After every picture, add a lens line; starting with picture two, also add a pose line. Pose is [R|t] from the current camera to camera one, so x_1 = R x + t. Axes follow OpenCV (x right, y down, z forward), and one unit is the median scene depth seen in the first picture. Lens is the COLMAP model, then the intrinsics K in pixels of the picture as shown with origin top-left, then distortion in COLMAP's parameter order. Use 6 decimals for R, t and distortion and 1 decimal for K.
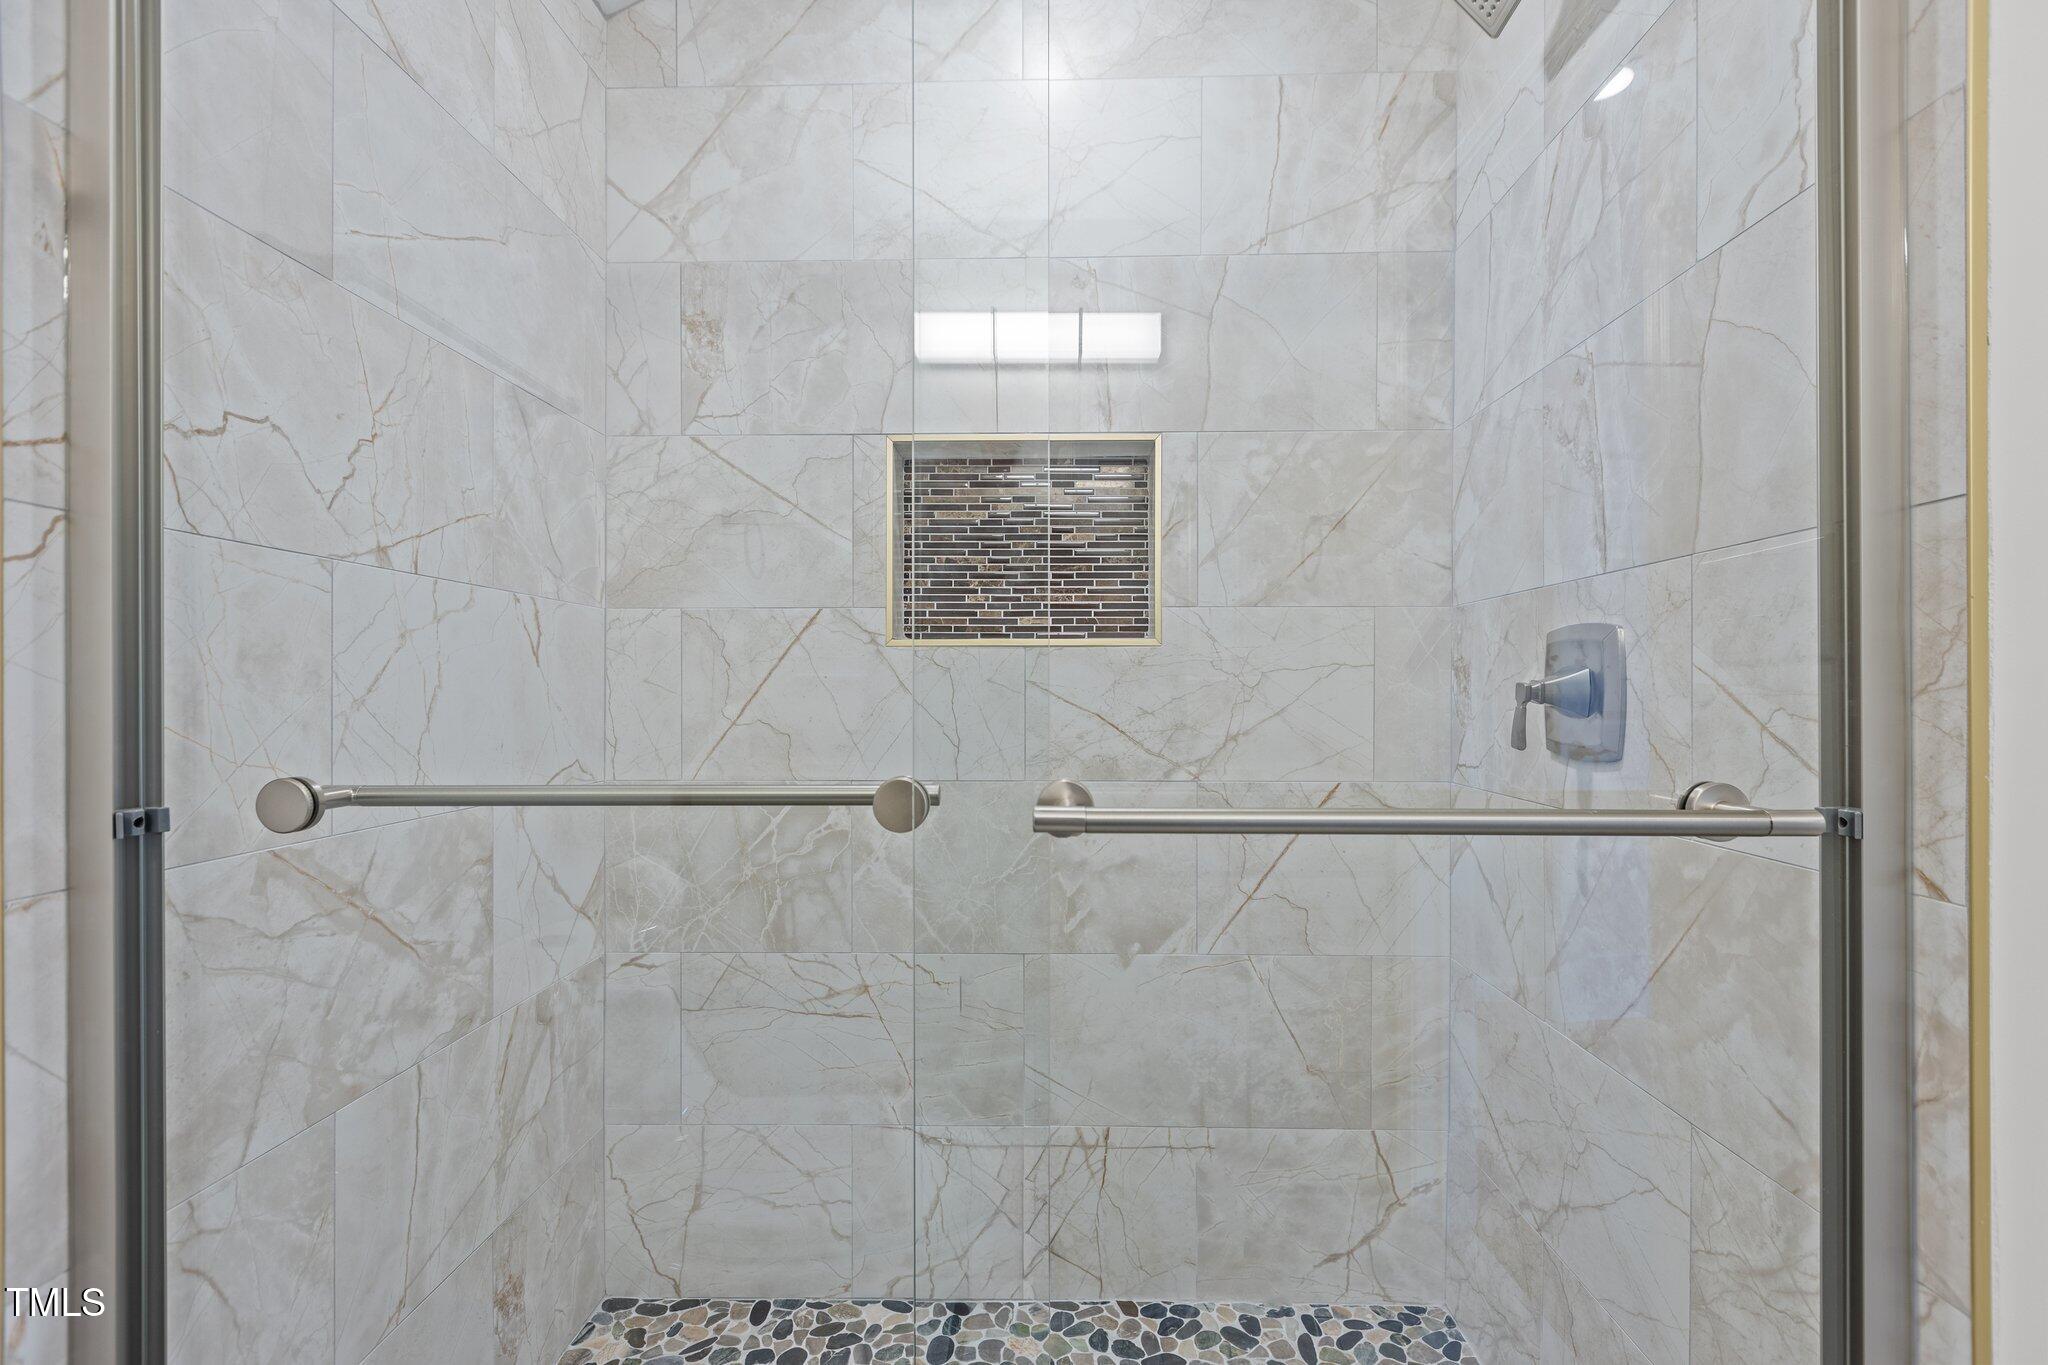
lens RADIAL K [[913.4, 0, 1025.2], [0, 913.4, 690.7], [0, 0, 1]] dist [0.004115, 0.000035]
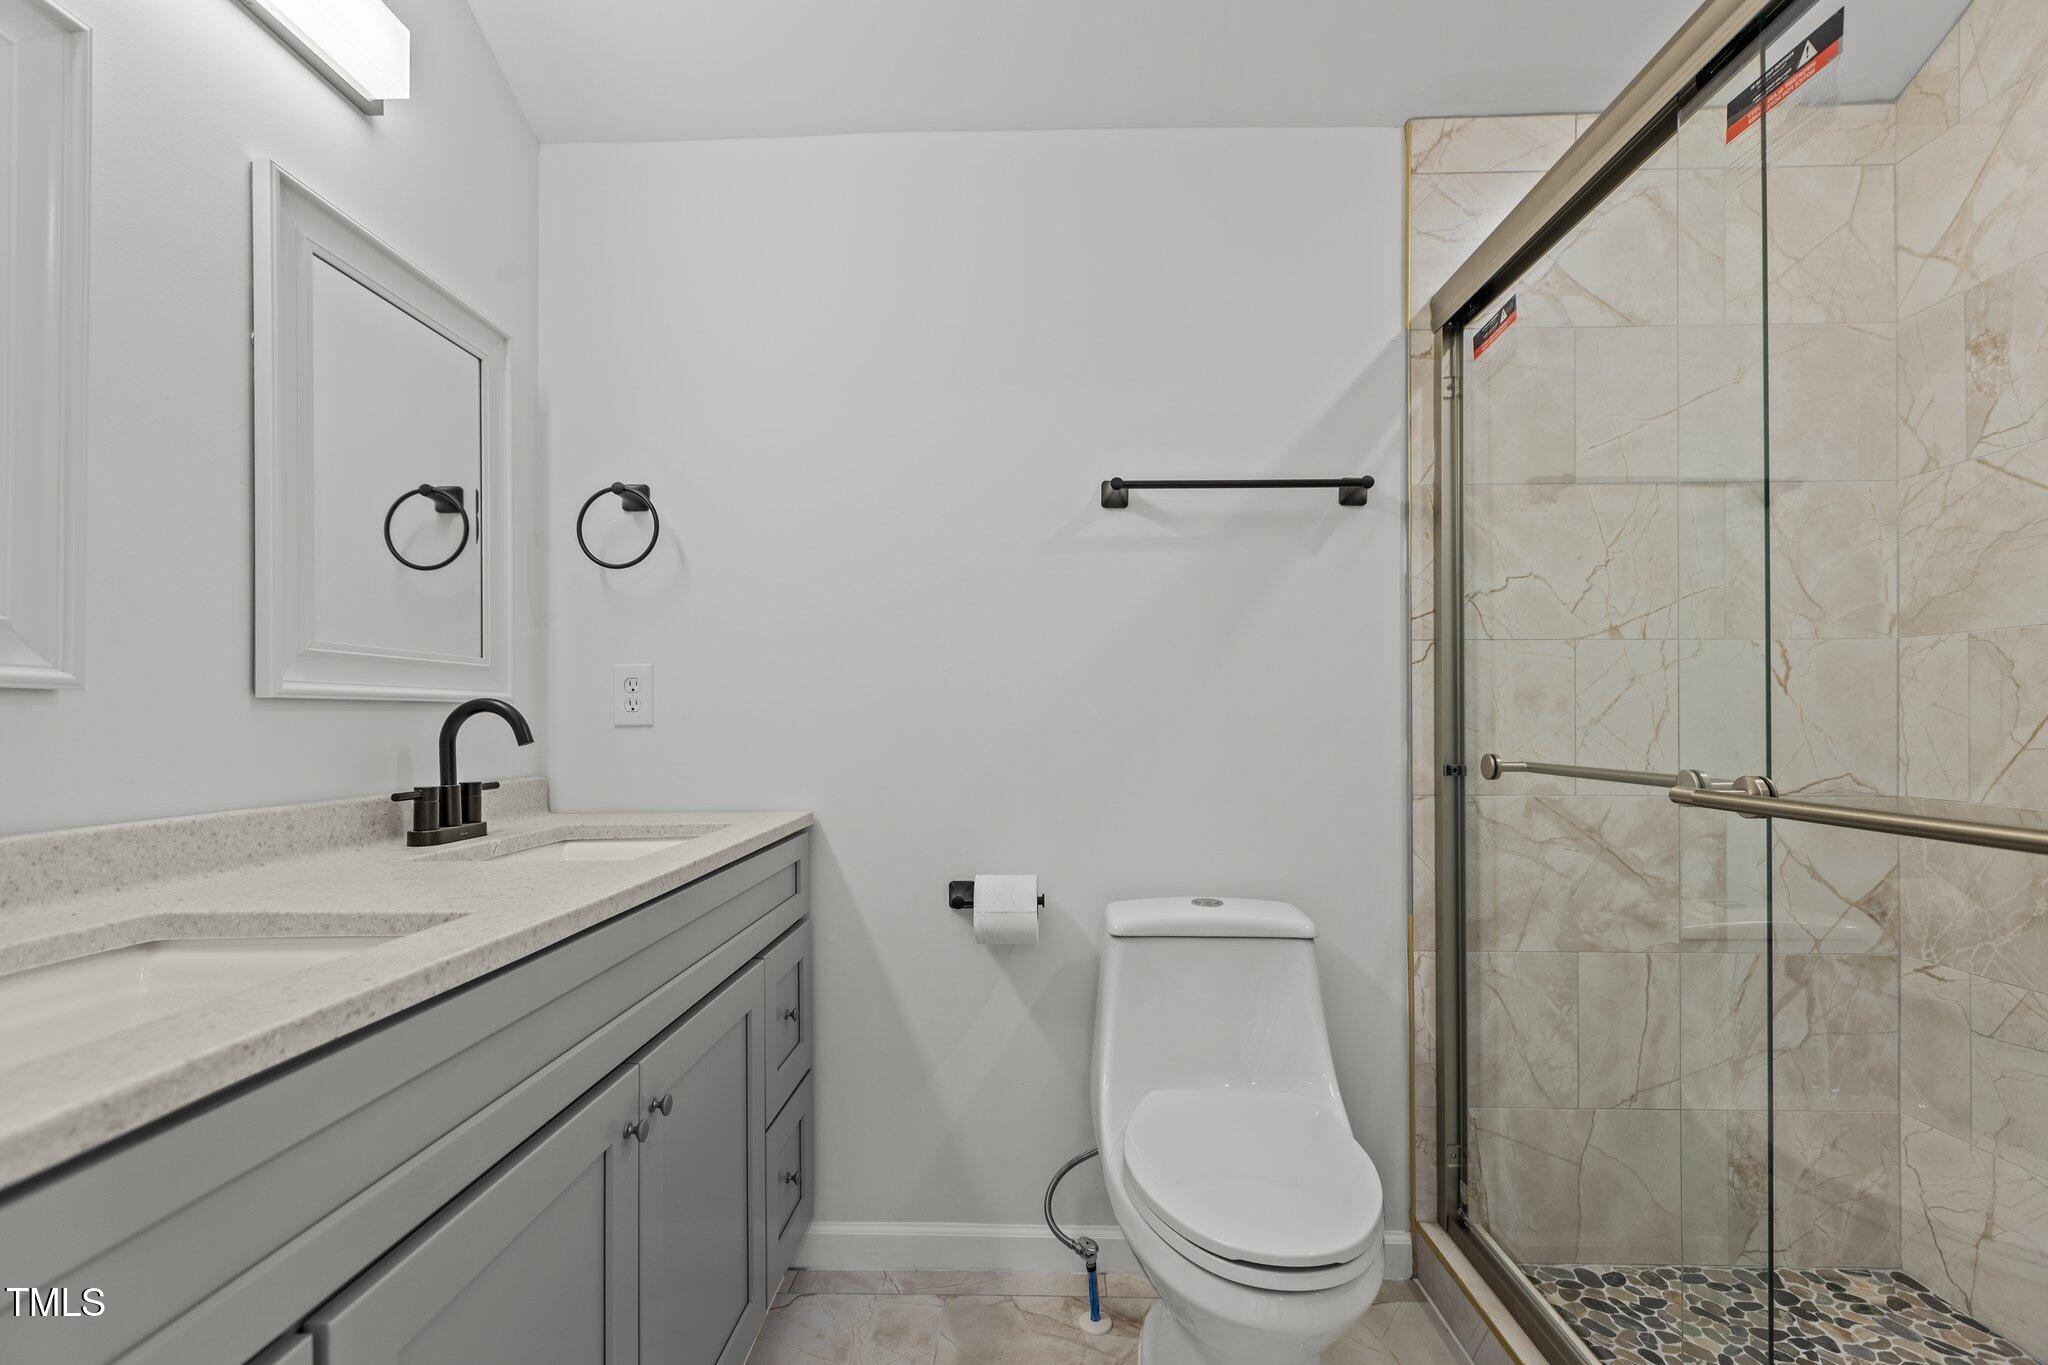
lens RADIAL K [[907.1, 0, 1030.4], [0, 907.1, 701.3], [0, 0, 1]] dist [-0.000179, 0.000100]
pose [[-0.004907, -0.017585, -0.999833, 0.789507], [-0.000148, 0.999845, -0.017585, 0.005413], [0.999988, 0.000062, -0.004909, -0.037440]]
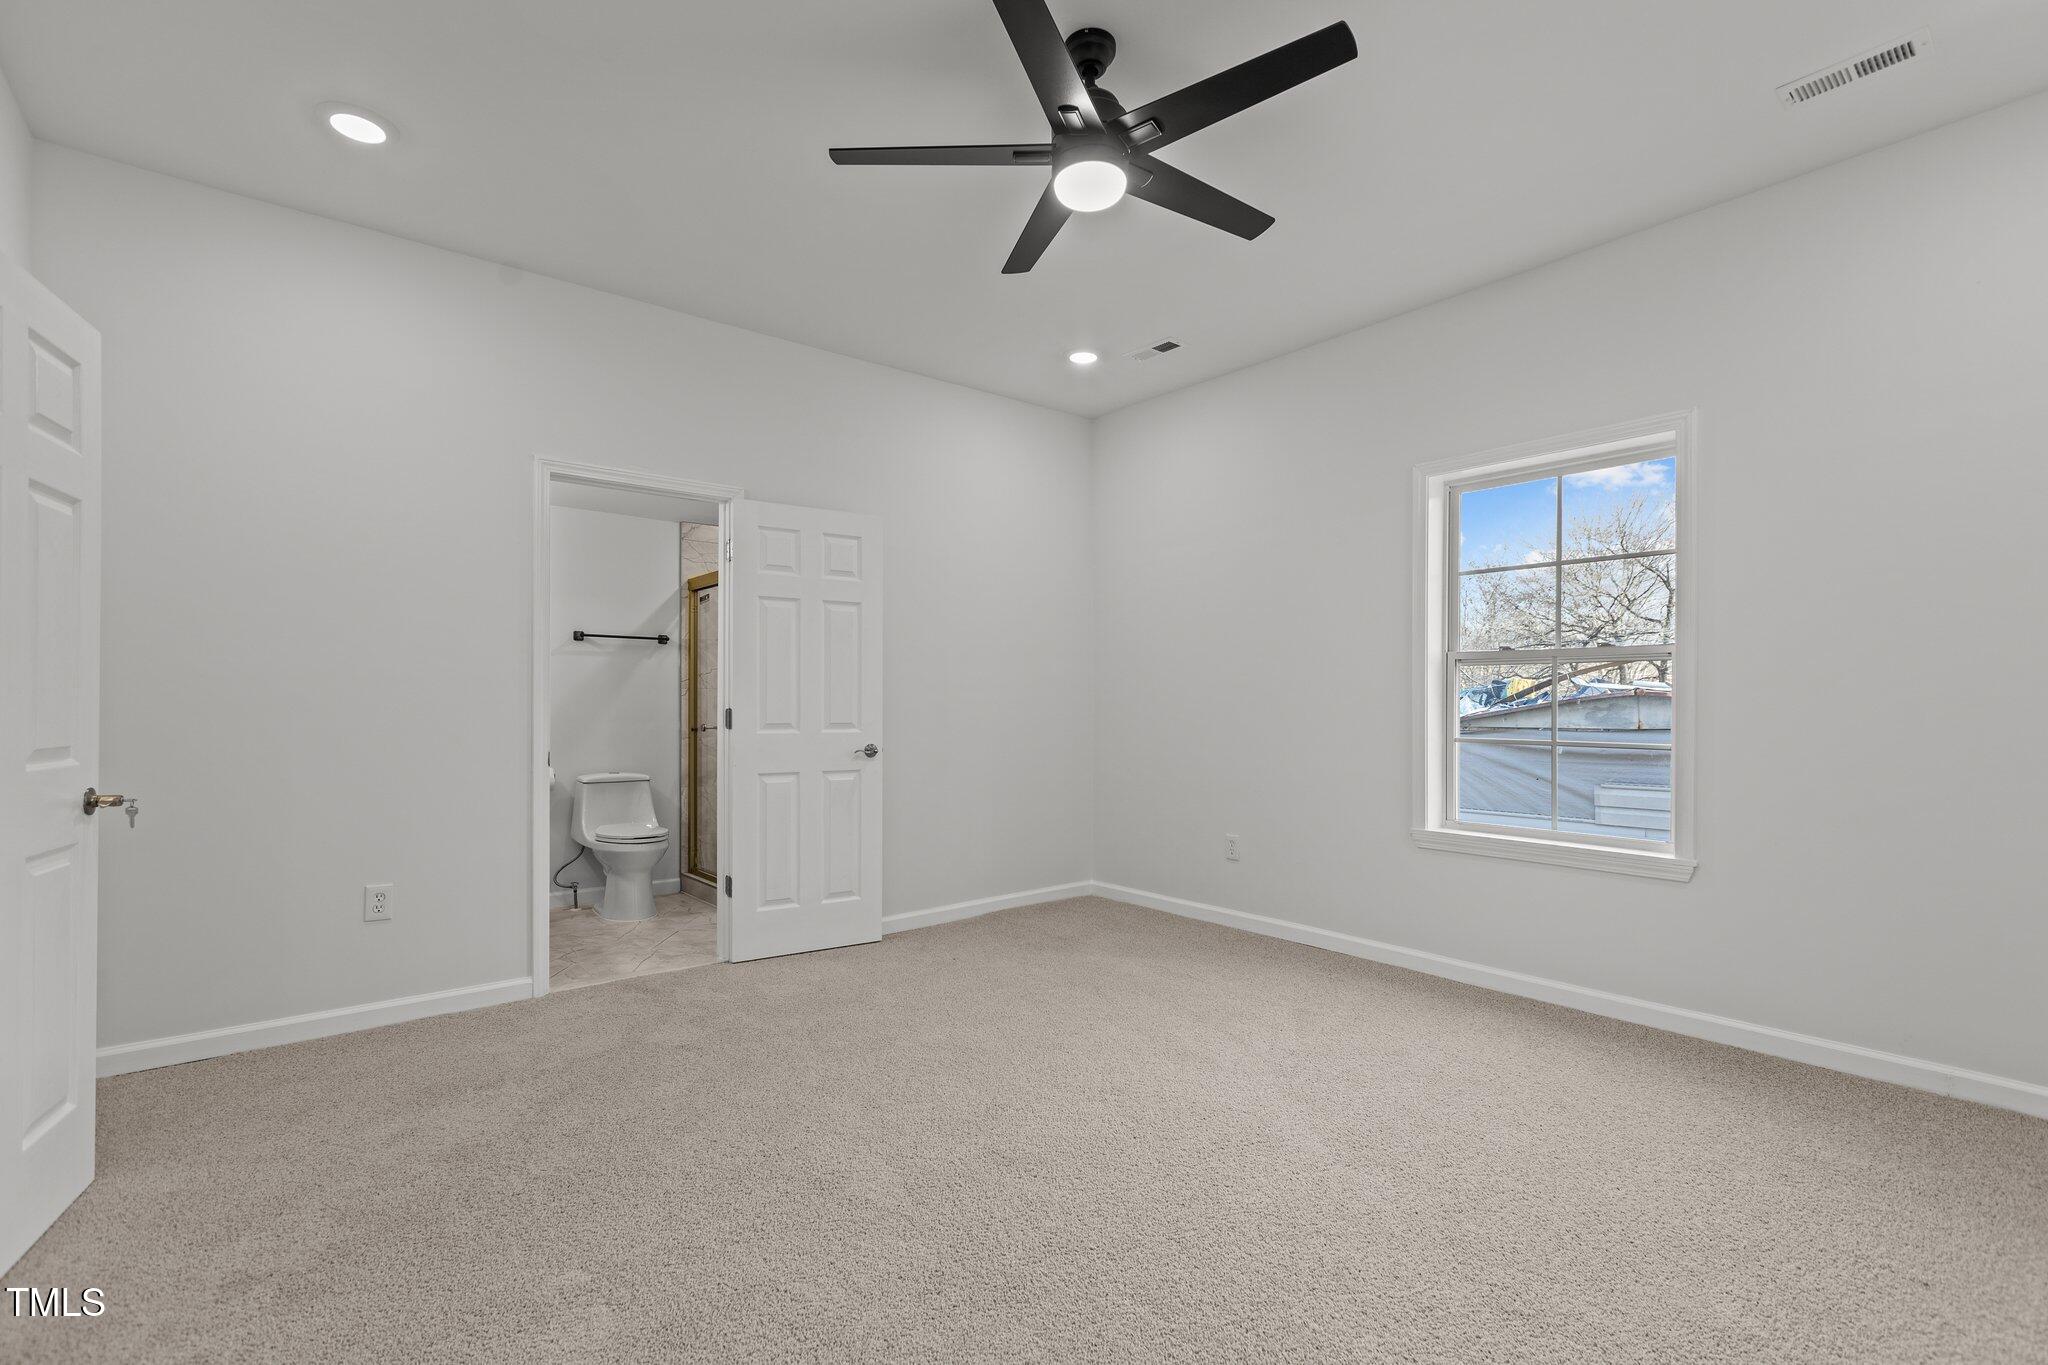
lens RADIAL K [[907.1, 0, 1030.4], [0, 907.1, 701.3], [0, 0, 1]] dist [-0.000179, 0.000100]
pose [[0.650952, -0.009710, -0.759057, 3.737298], [0.003257, 0.999945, -0.009998, -0.000731], [0.759112, 0.004035, 0.650948, -1.003196]]
